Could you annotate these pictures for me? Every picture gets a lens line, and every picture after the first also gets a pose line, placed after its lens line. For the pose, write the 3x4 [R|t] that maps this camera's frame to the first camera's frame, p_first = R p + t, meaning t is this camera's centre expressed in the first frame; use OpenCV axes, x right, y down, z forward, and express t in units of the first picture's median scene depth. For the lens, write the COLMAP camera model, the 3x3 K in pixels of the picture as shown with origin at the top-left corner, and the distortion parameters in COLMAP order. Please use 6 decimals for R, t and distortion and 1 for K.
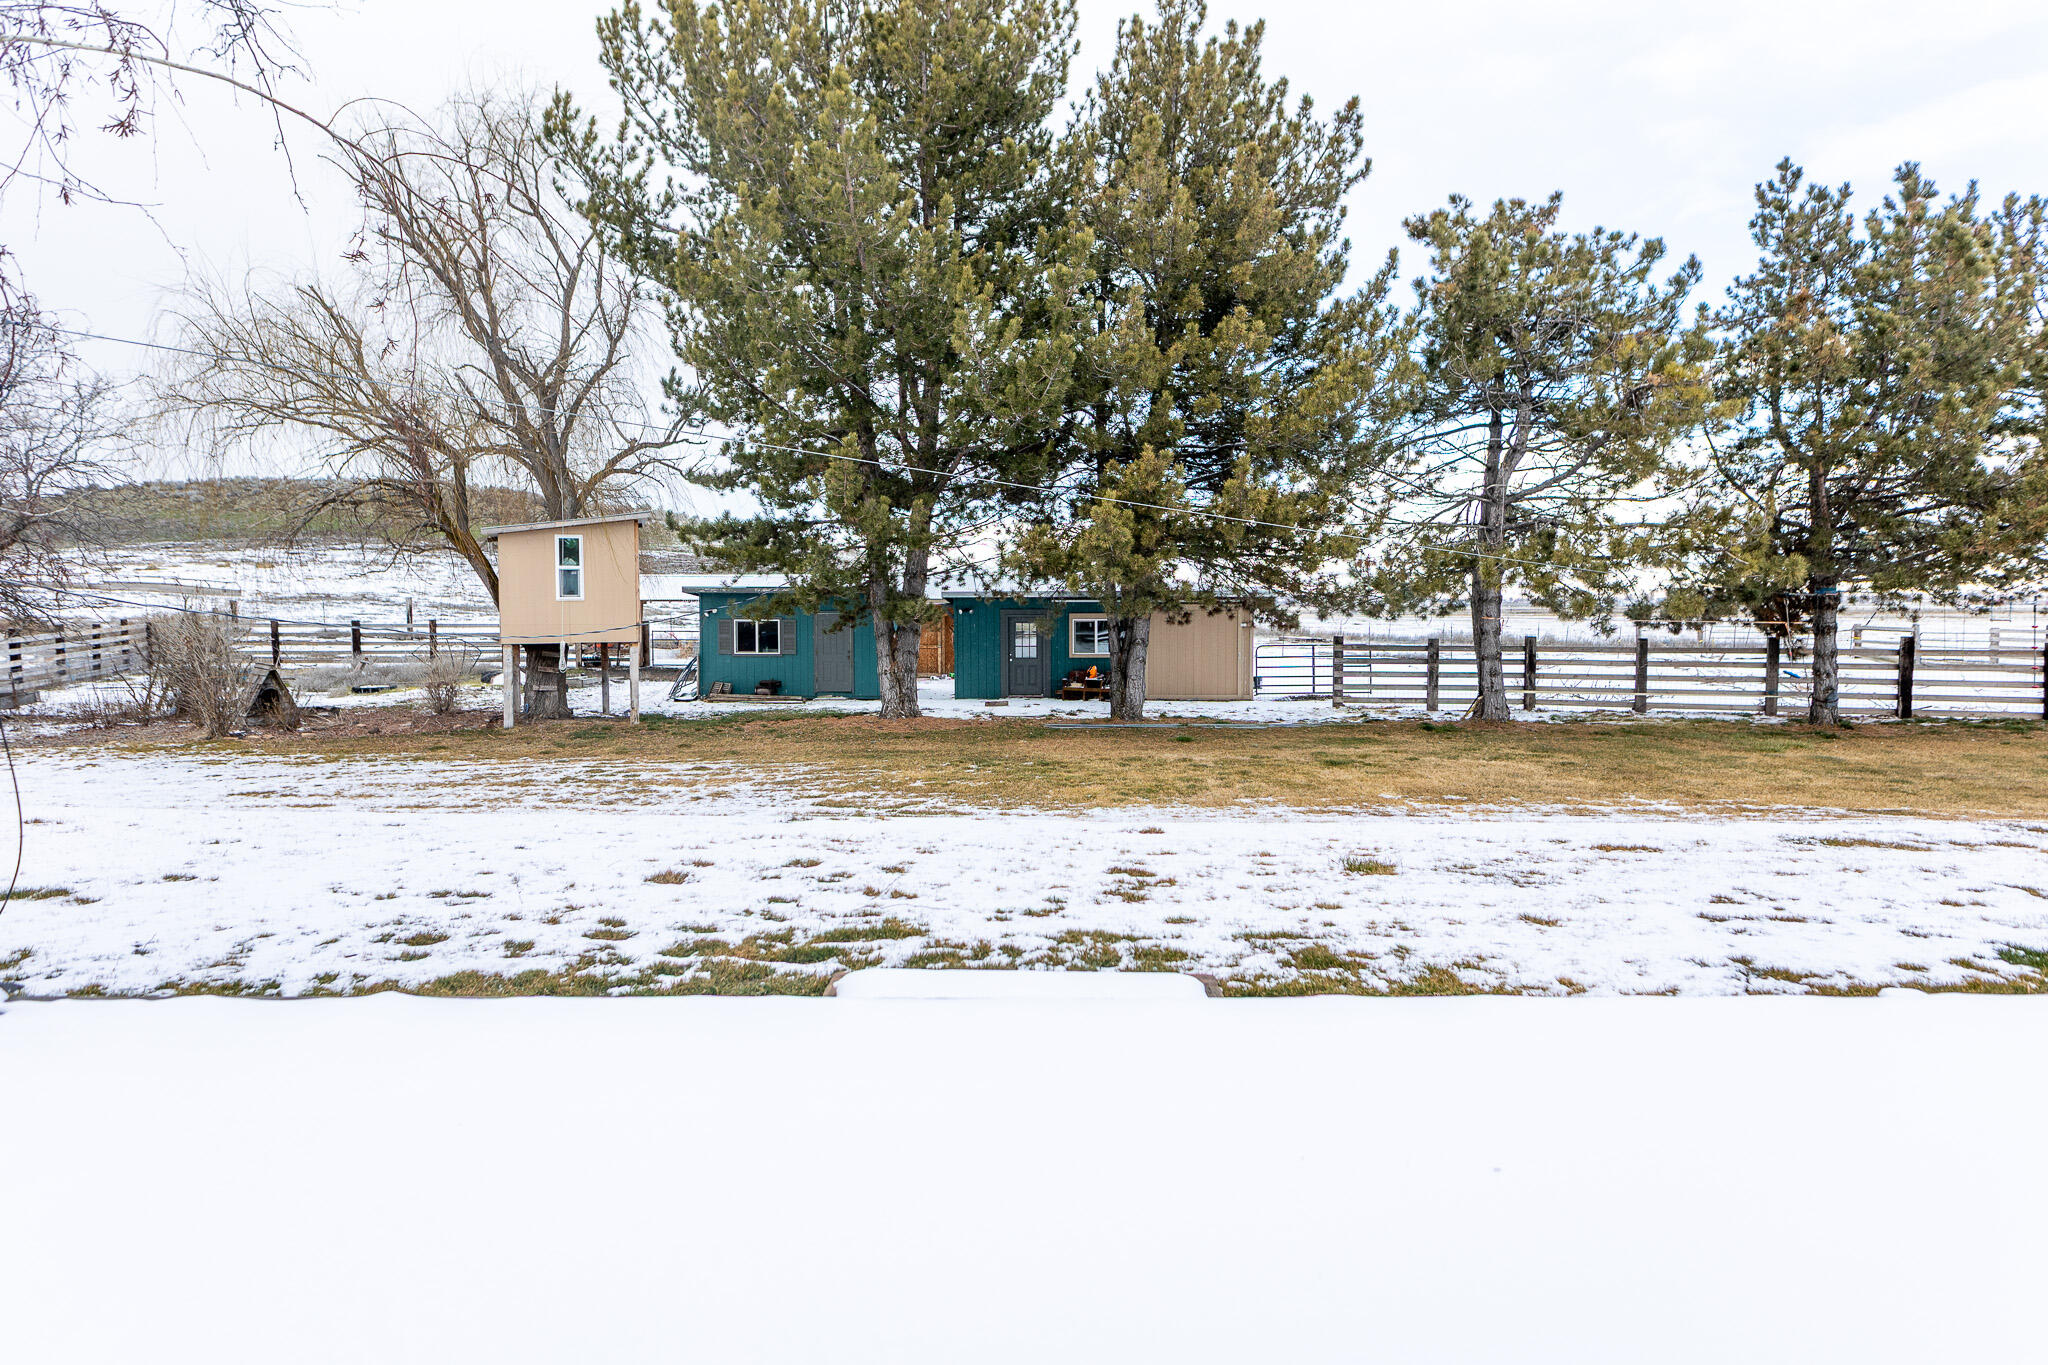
lens RADIAL K [[1166.3, 0, 1037.5], [0, 1166.3, 673.8], [0, 0, 1]] dist [-0.005528, -0.000649]
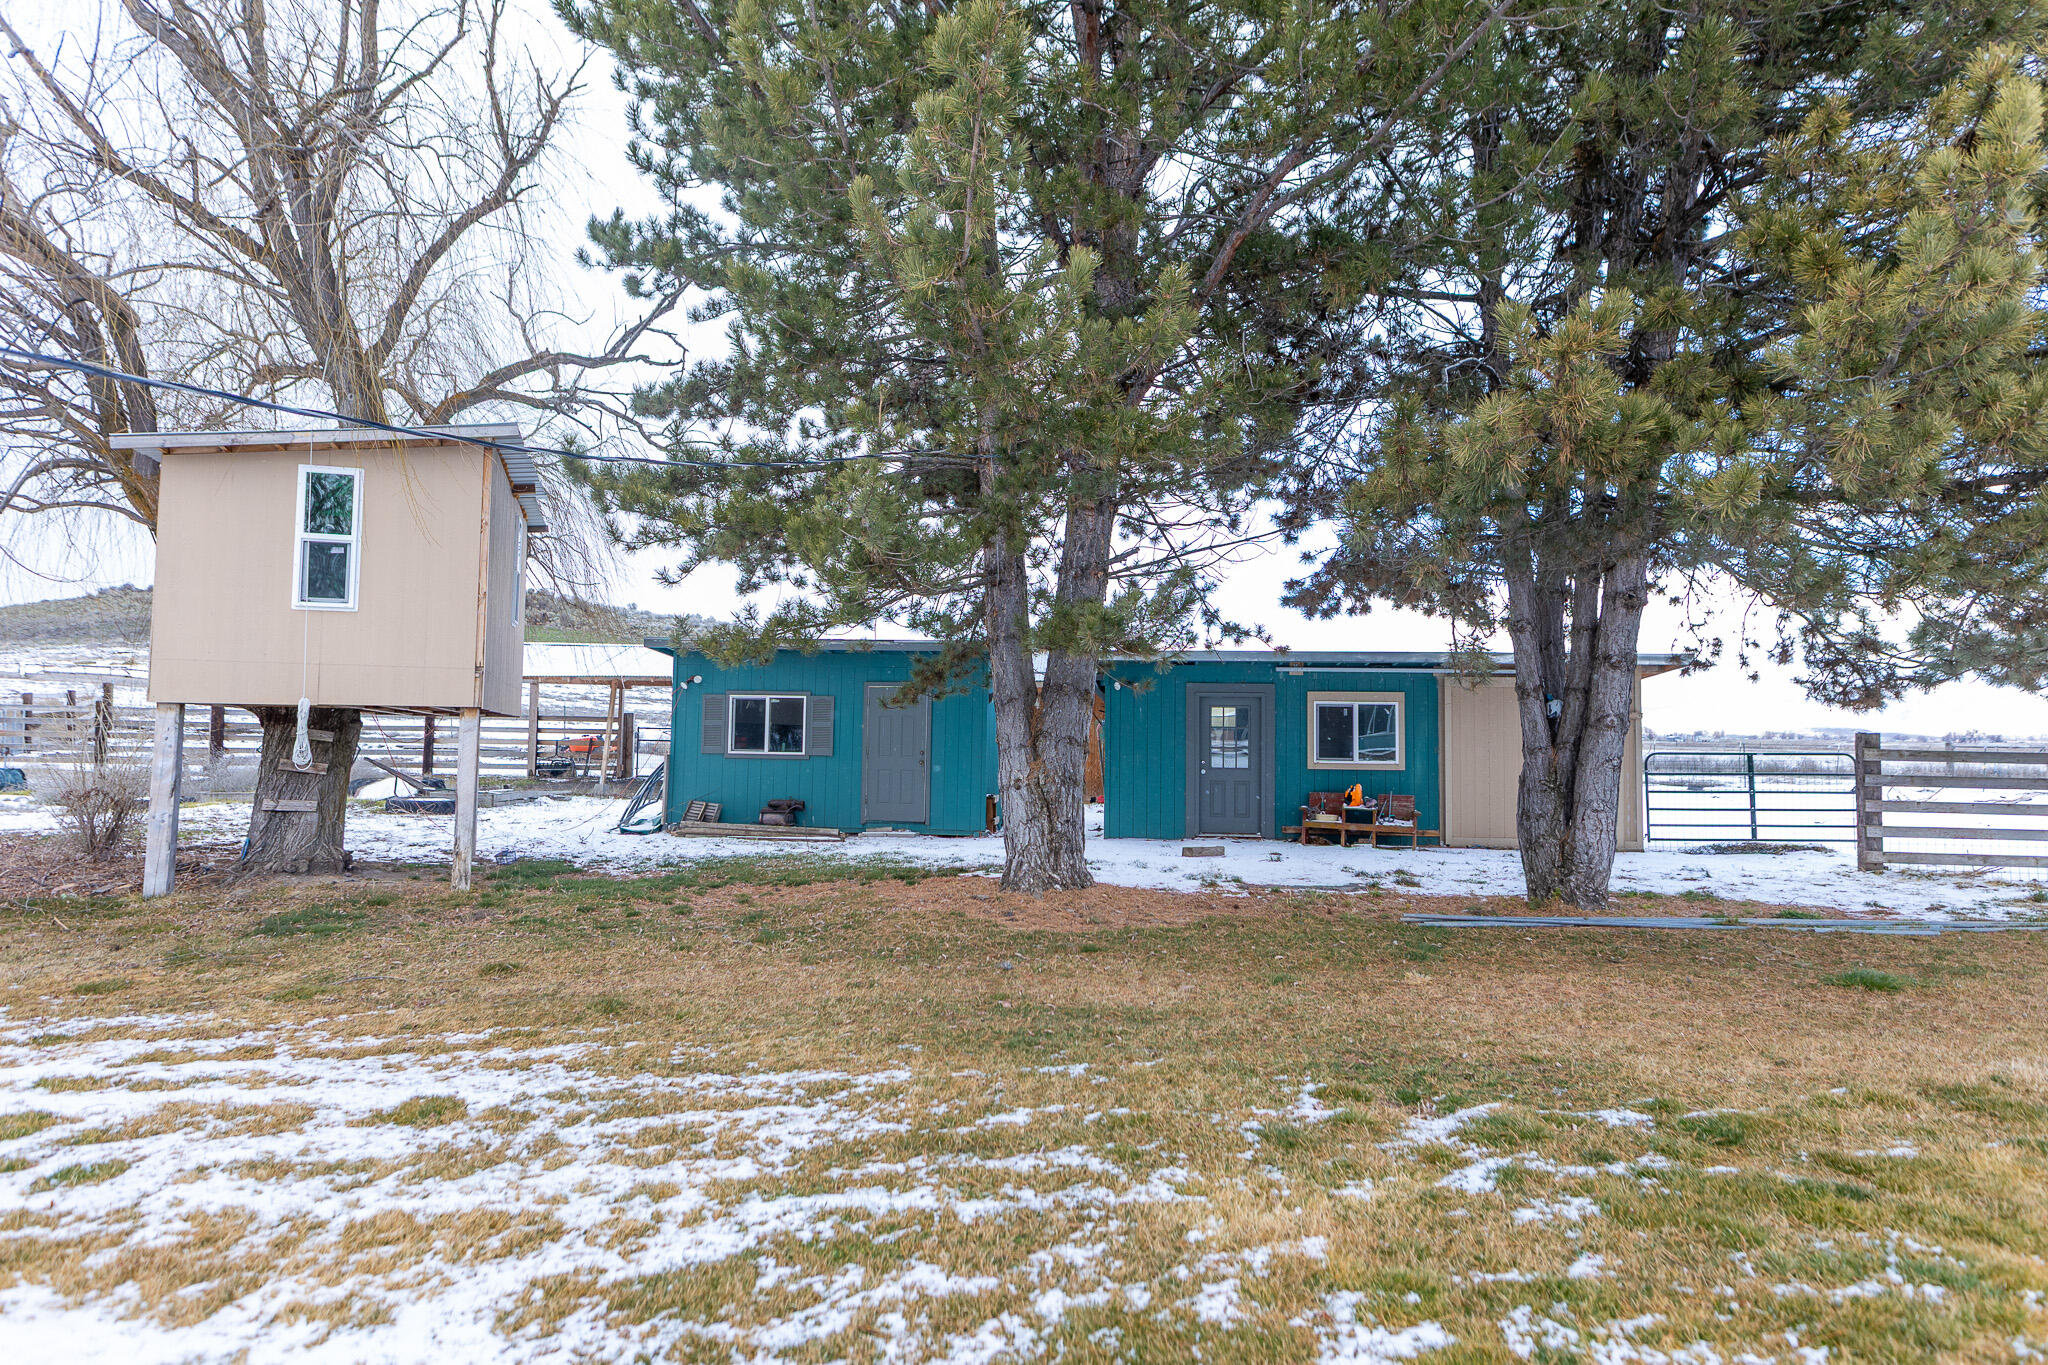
lens RADIAL K [[1173.4, 0, 1022.7], [0, 1173.4, 664.0], [0, 0, 1]] dist [-0.000089, 0.001624]
pose [[0.998267, 0.010504, -0.057904, -0.087483], [-0.017160, 0.993139, -0.115670, 0.004358], [0.056292, 0.116464, 0.991598, 0.467875]]
